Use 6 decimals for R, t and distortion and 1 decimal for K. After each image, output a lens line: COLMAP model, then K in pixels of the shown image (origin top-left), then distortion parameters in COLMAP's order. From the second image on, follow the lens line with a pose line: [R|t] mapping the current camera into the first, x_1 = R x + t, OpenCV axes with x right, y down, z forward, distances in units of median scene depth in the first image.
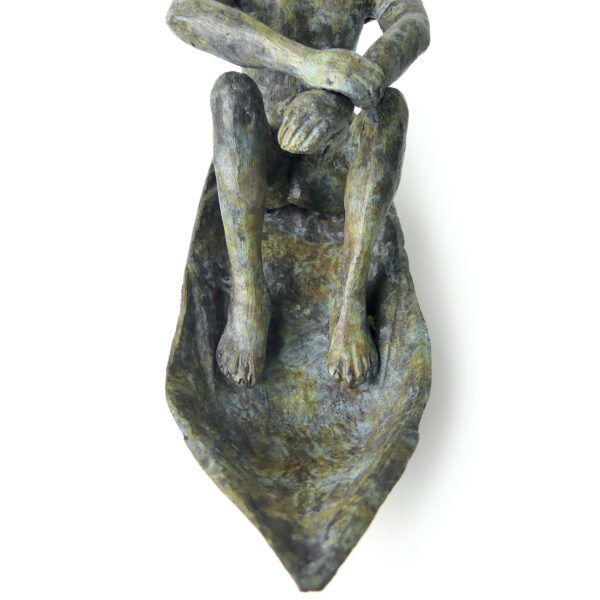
lens RADIAL K [[468.8, 0, 315.4], [0, 468.8, 300.0], [0, 0, 1]] dist [-0.011833, -0.005359]
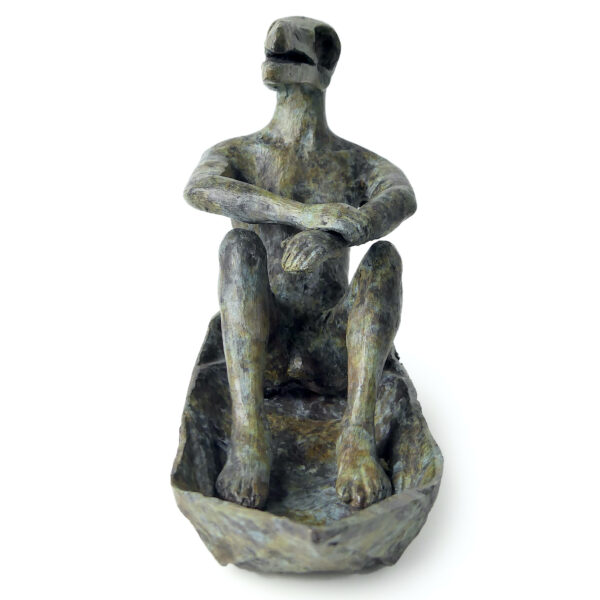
lens RADIAL K [[913.5, 0, 300.0], [0, 913.5, 300.0], [0, 0, 1]] dist [0.021289, -0.021921]
pose [[0.998954, -0.040919, -0.020429, 0.007106], [0.024218, 0.852177, -0.522692, 0.764352], [0.038797, 0.521651, 0.852277, -0.740936]]
